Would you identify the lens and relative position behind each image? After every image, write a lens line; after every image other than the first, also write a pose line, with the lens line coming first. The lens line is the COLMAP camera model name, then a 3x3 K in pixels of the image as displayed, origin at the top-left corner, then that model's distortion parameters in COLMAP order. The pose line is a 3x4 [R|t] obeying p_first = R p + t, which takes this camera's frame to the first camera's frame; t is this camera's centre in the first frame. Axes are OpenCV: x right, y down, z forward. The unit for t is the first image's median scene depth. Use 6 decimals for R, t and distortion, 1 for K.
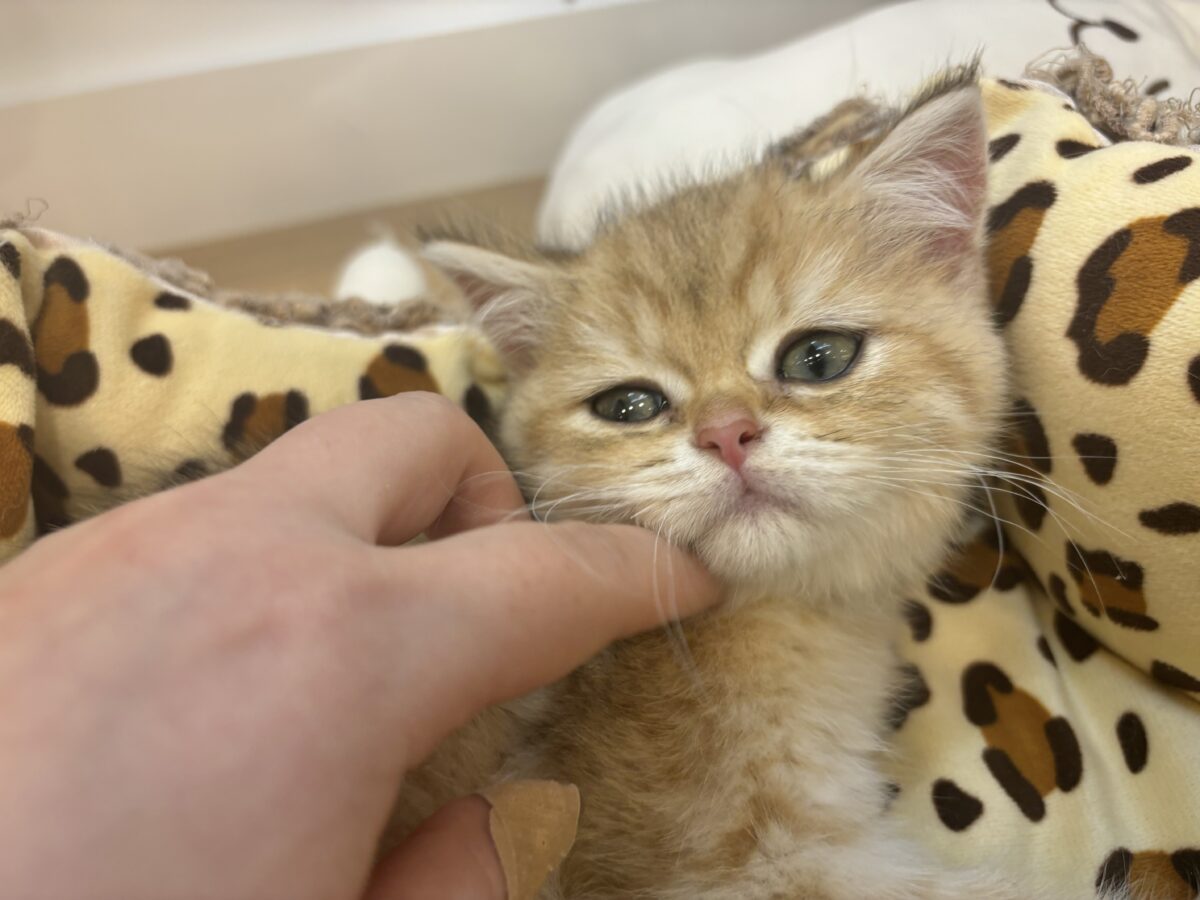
lens RADIAL K [[996.8, 0, 590.9], [0, 996.8, 457.3], [0, 0, 1]] dist [0.021865, -0.063045]
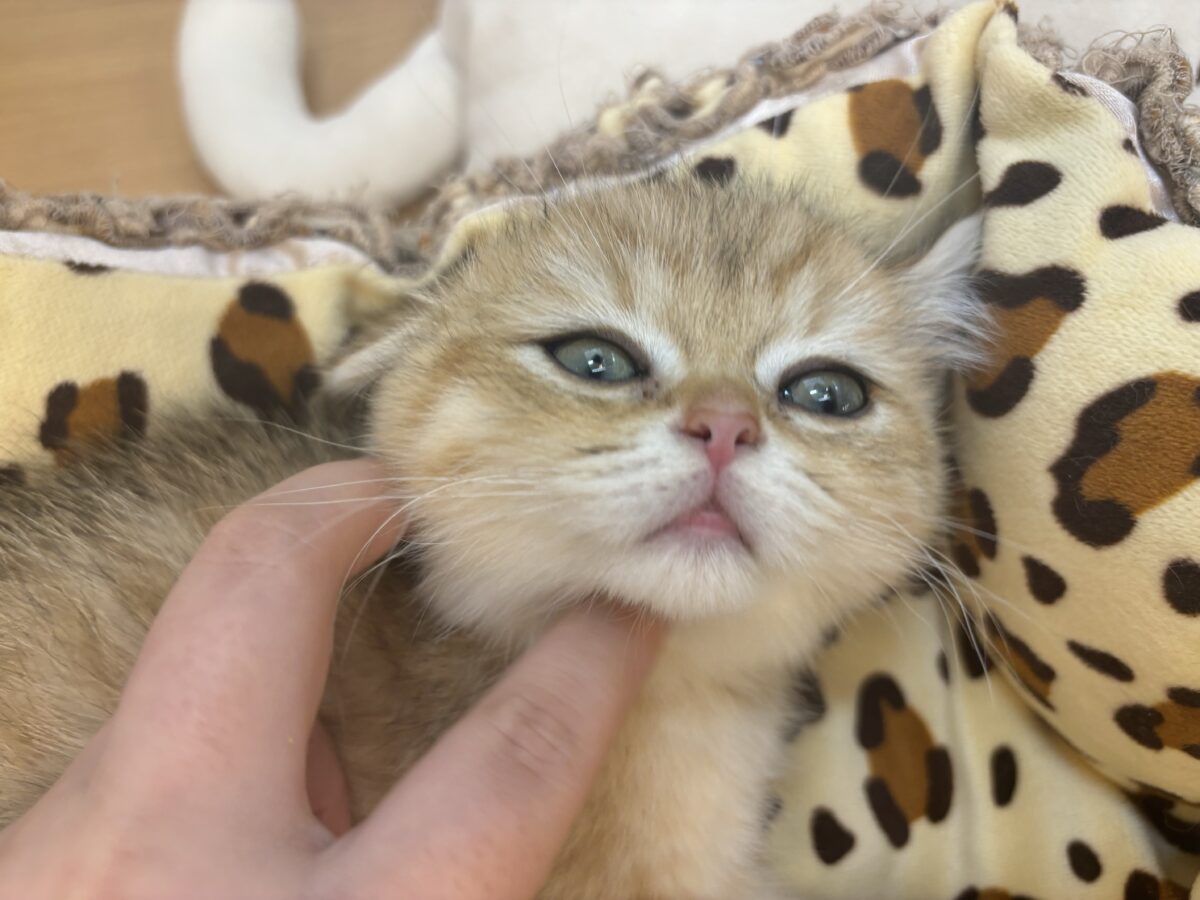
lens RADIAL K [[996.8, 0, 614.8], [0, 996.8, 460.5], [0, 0, 1]] dist [0.021865, -0.063045]
pose [[0.991412, 0.038682, 0.124921, -0.006683], [-0.087811, 0.904779, 0.416730, -0.448405], [-0.096906, -0.424121, 0.900406, 0.252018]]
